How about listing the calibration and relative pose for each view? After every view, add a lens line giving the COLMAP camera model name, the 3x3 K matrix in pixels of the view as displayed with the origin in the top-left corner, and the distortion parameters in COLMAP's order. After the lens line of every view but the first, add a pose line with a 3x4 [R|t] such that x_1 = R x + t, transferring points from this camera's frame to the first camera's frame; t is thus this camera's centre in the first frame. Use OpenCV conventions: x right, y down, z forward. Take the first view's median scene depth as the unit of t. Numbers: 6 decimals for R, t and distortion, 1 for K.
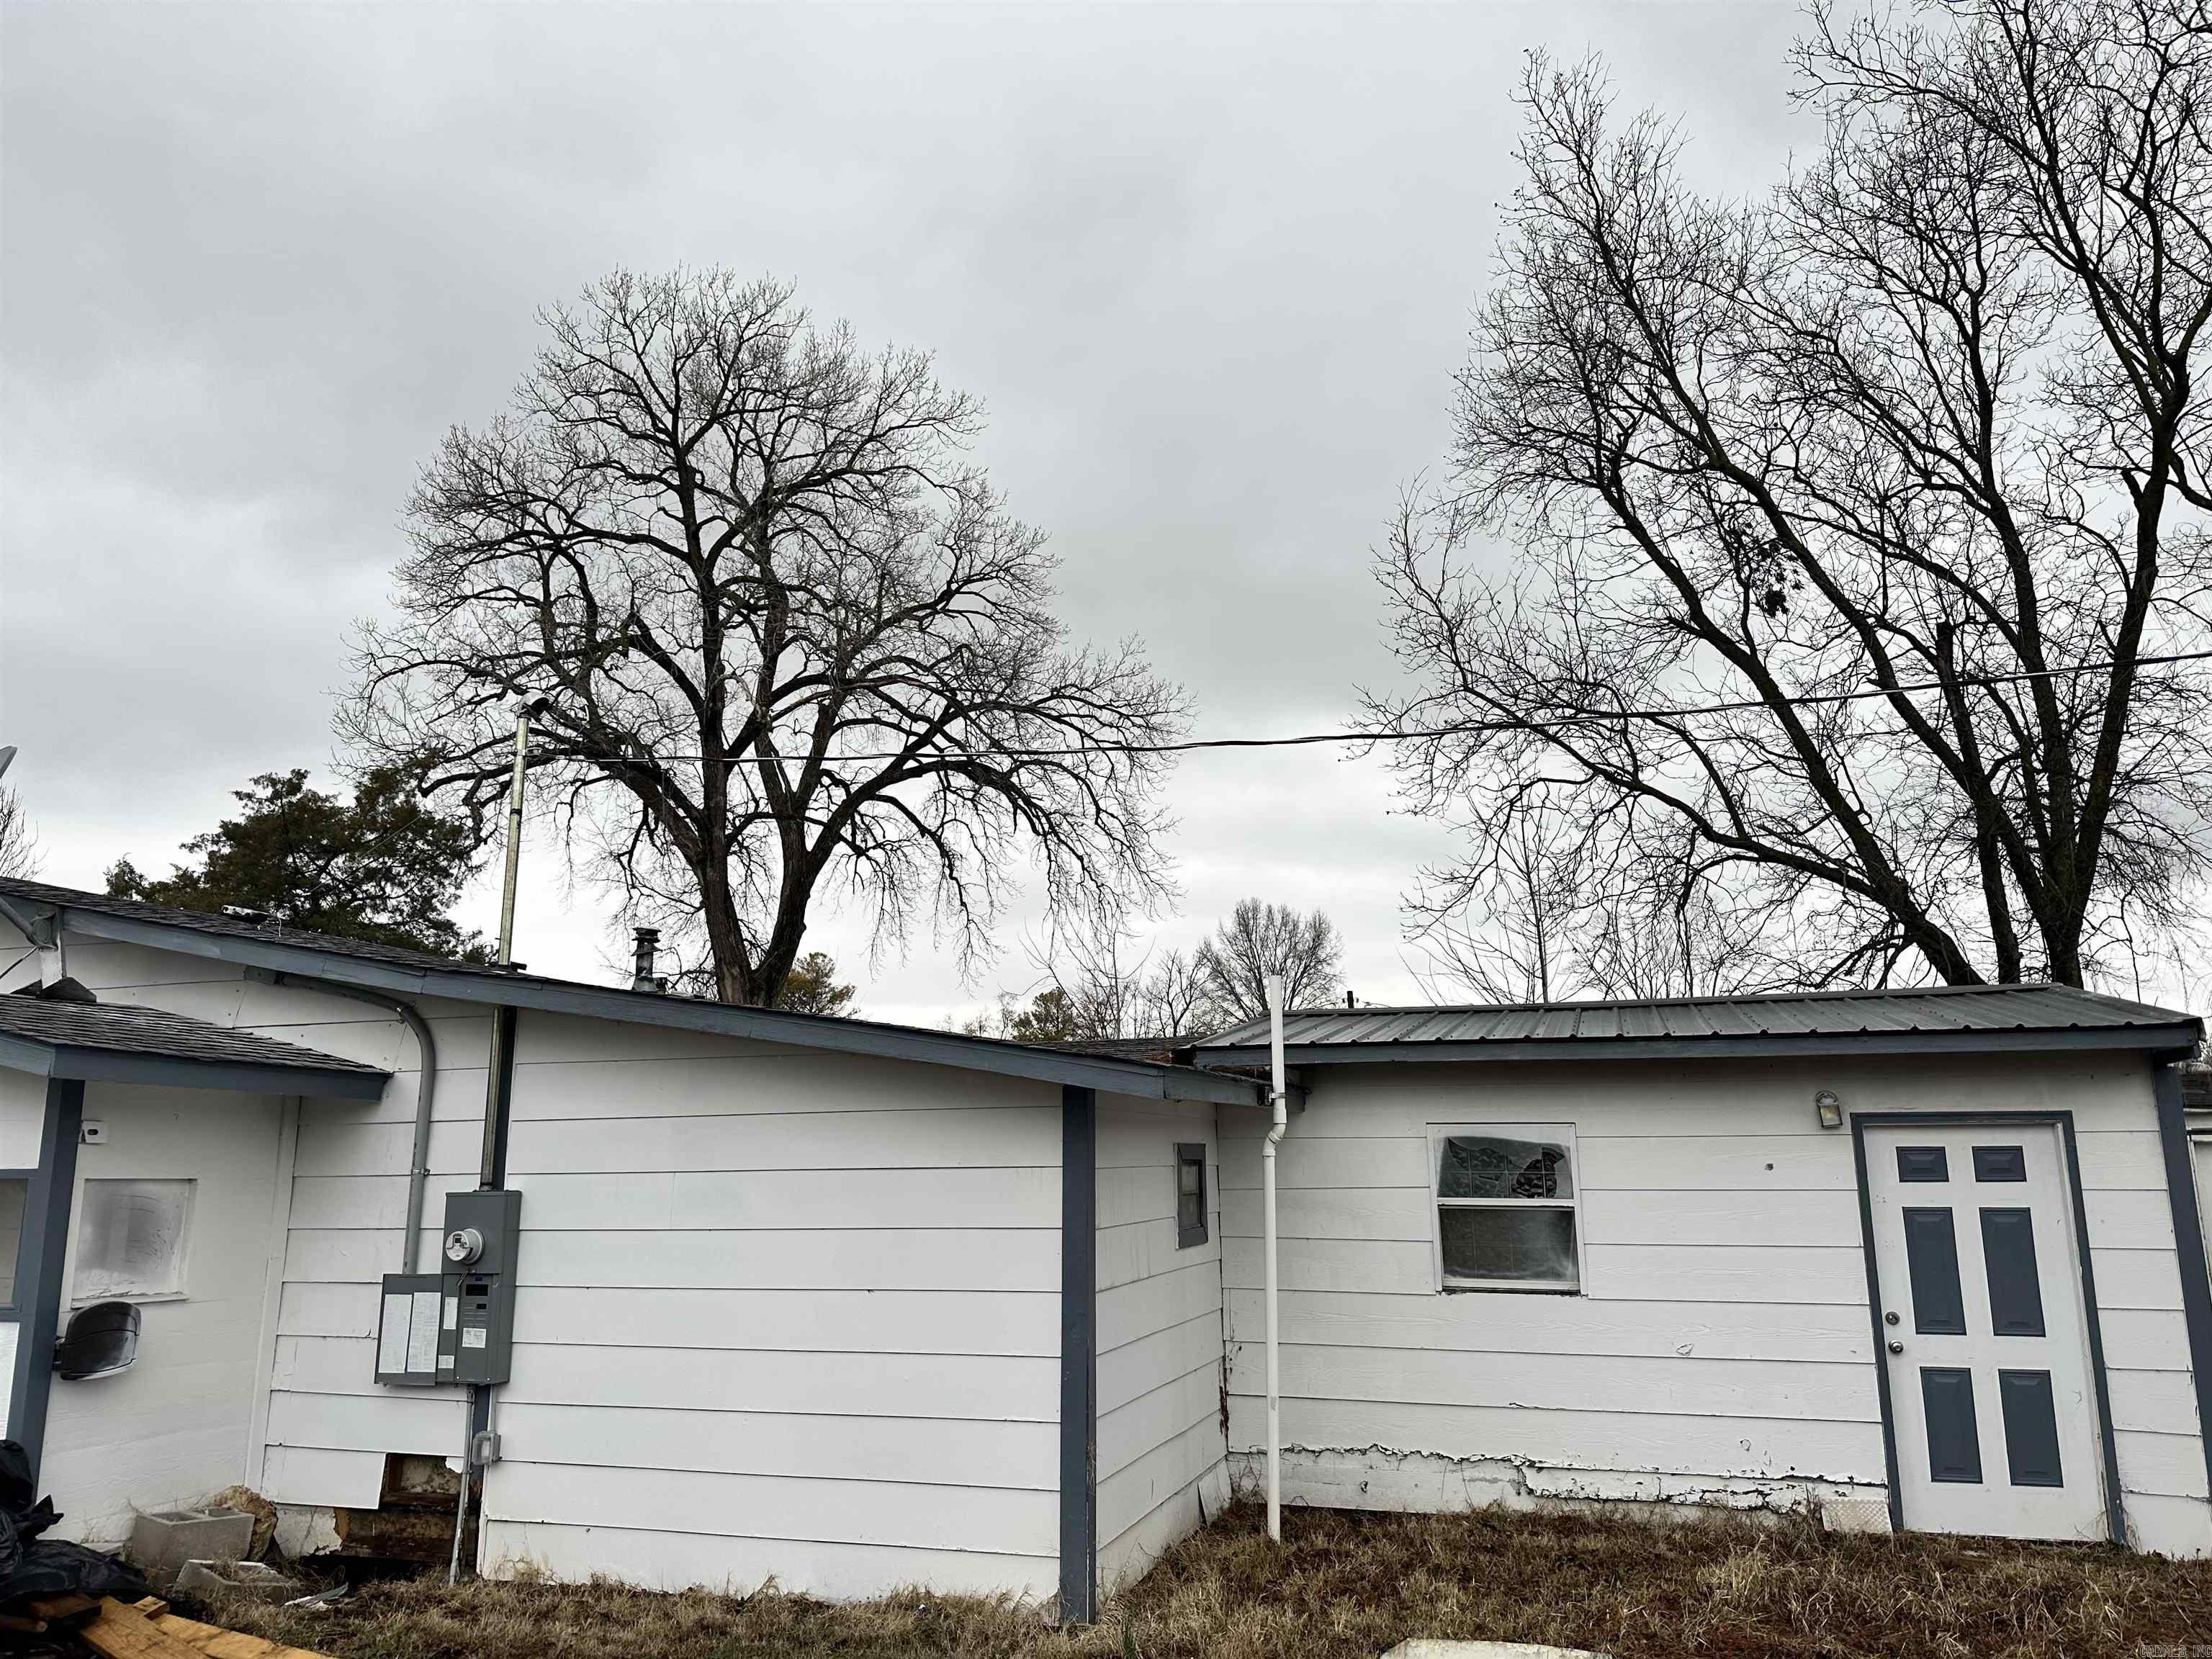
lens RADIAL K [[1520.6, 0, 1118.6], [0, 1520.6, 836.1], [0, 0, 1]] dist [0.017478, -0.028901]
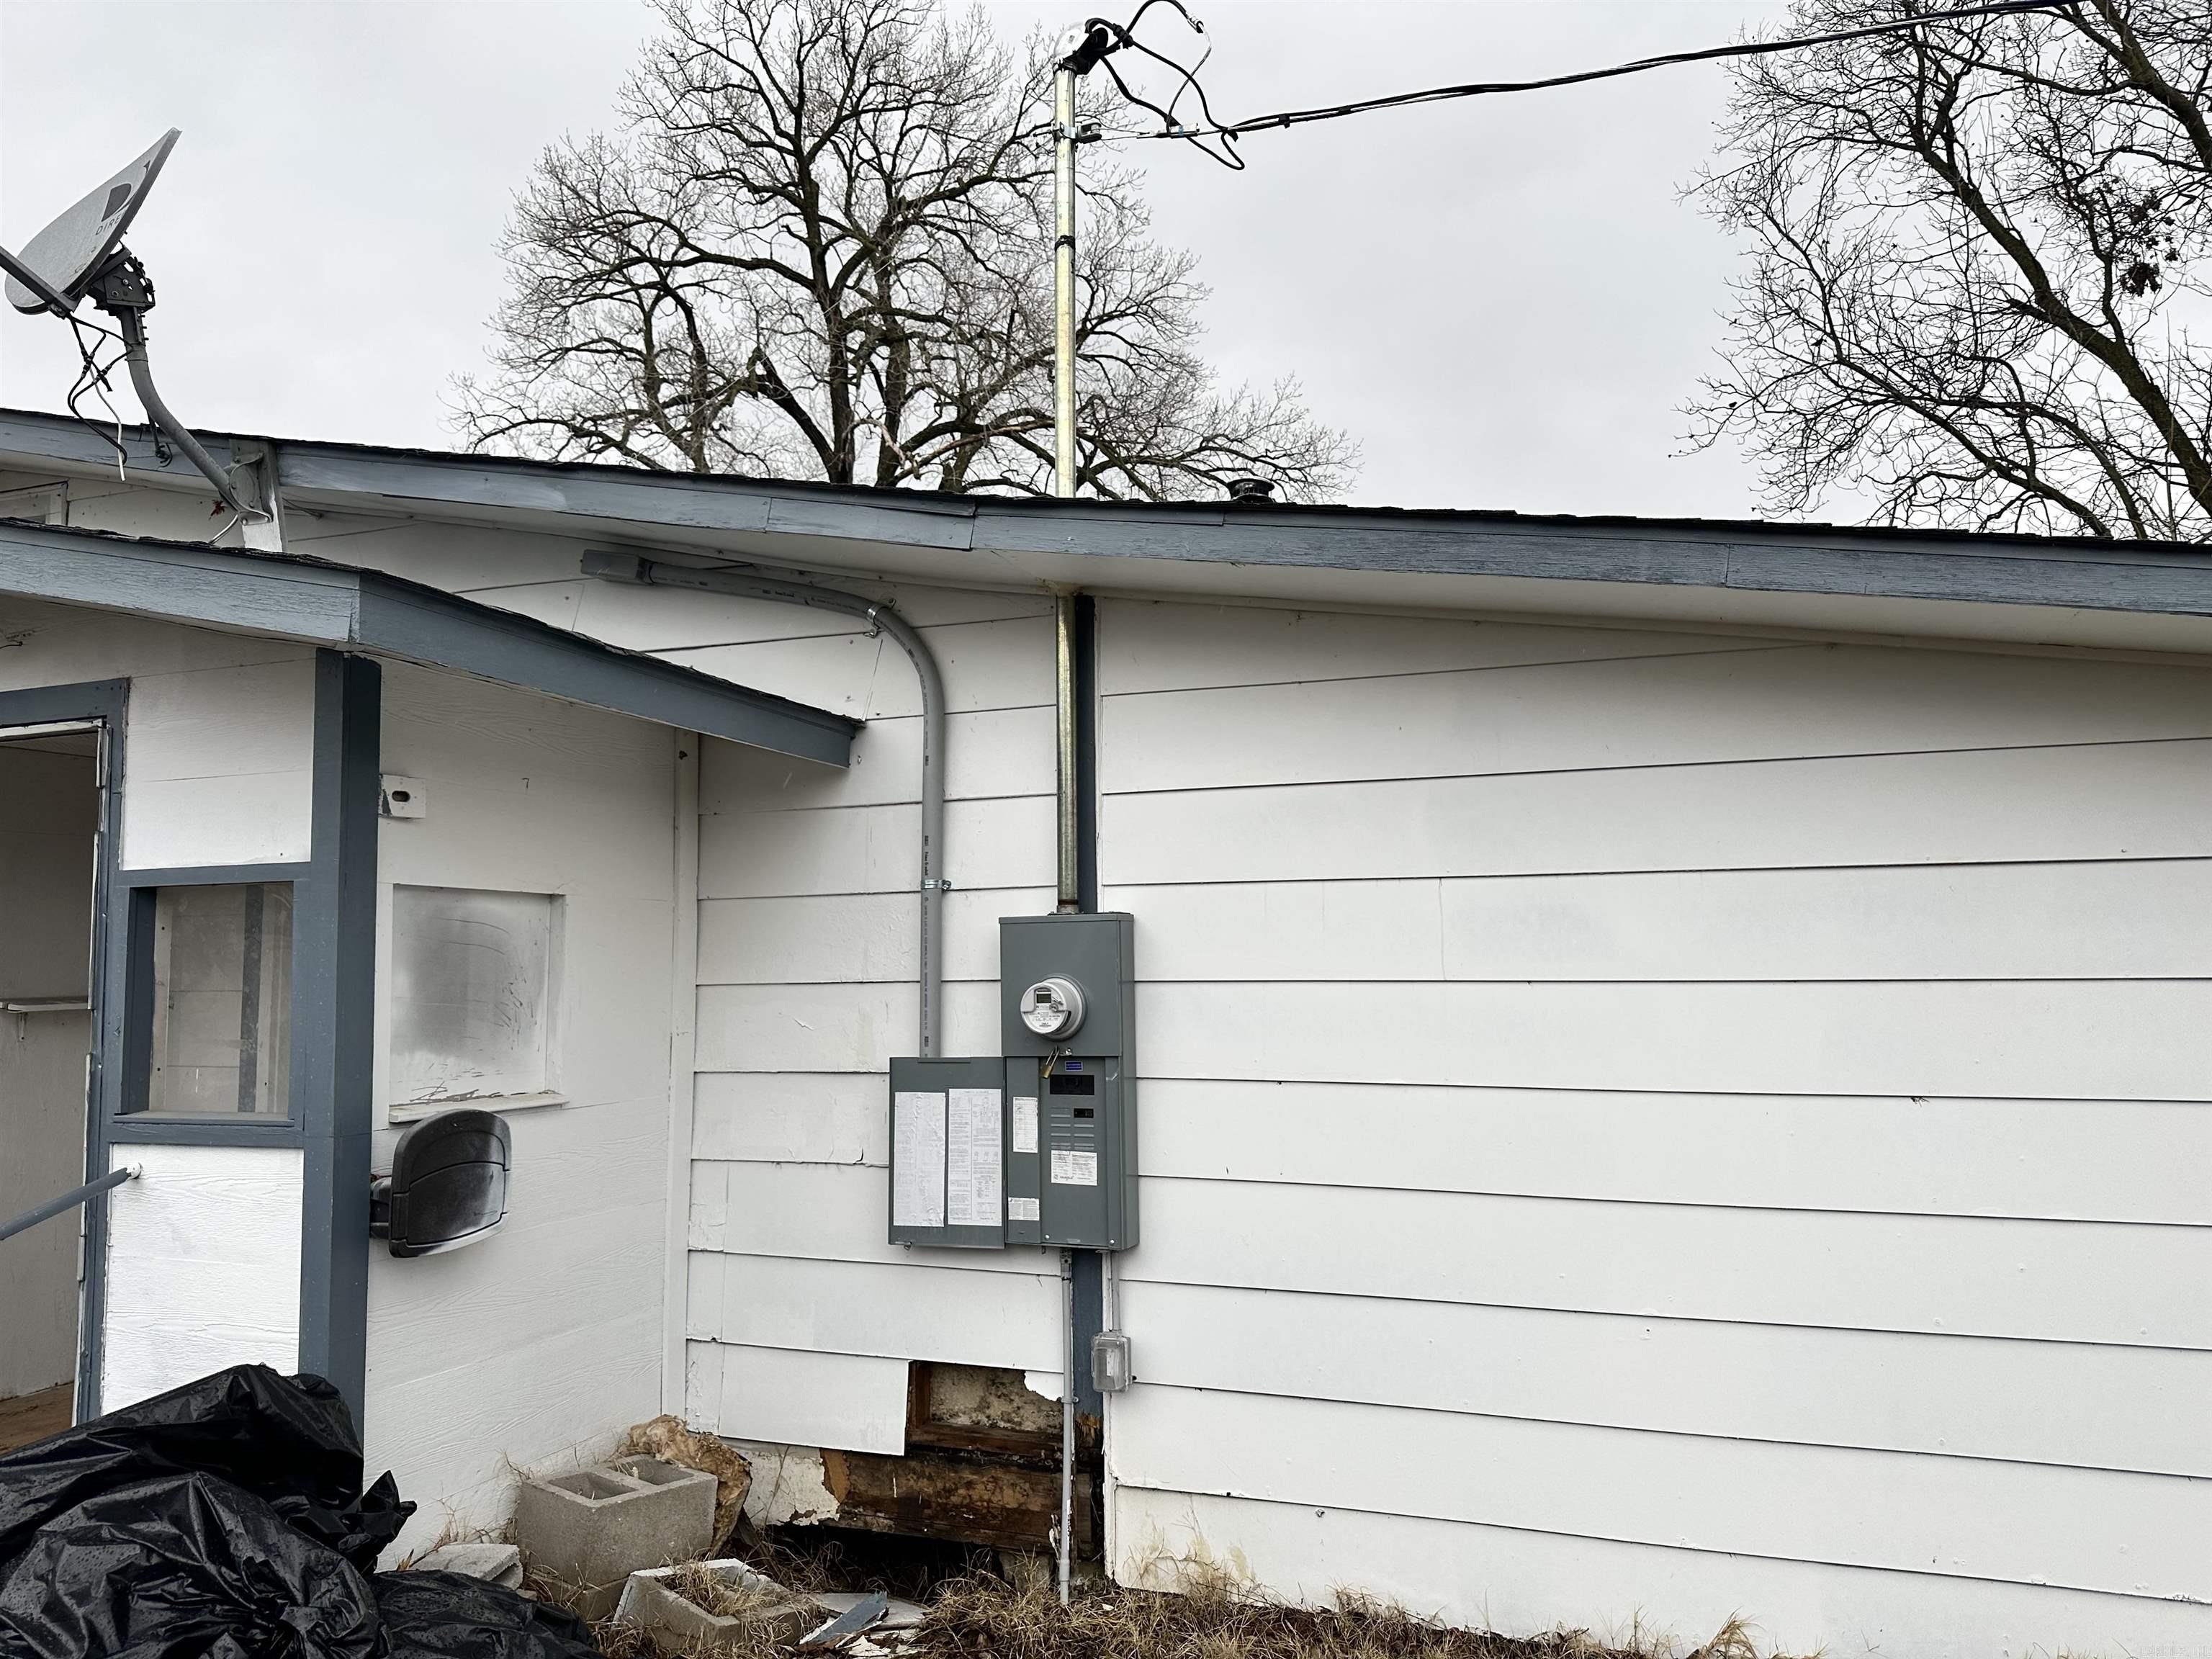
lens RADIAL K [[1520.6, 0, 1096.3], [0, 1520.6, 814.8], [0, 0, 1]] dist [0.017478, -0.028901]
pose [[0.998412, -0.006944, -0.055909, -0.366189], [0.013414, 0.993137, 0.116187, 0.129238], [0.054718, -0.116753, 0.991653, 0.442596]]
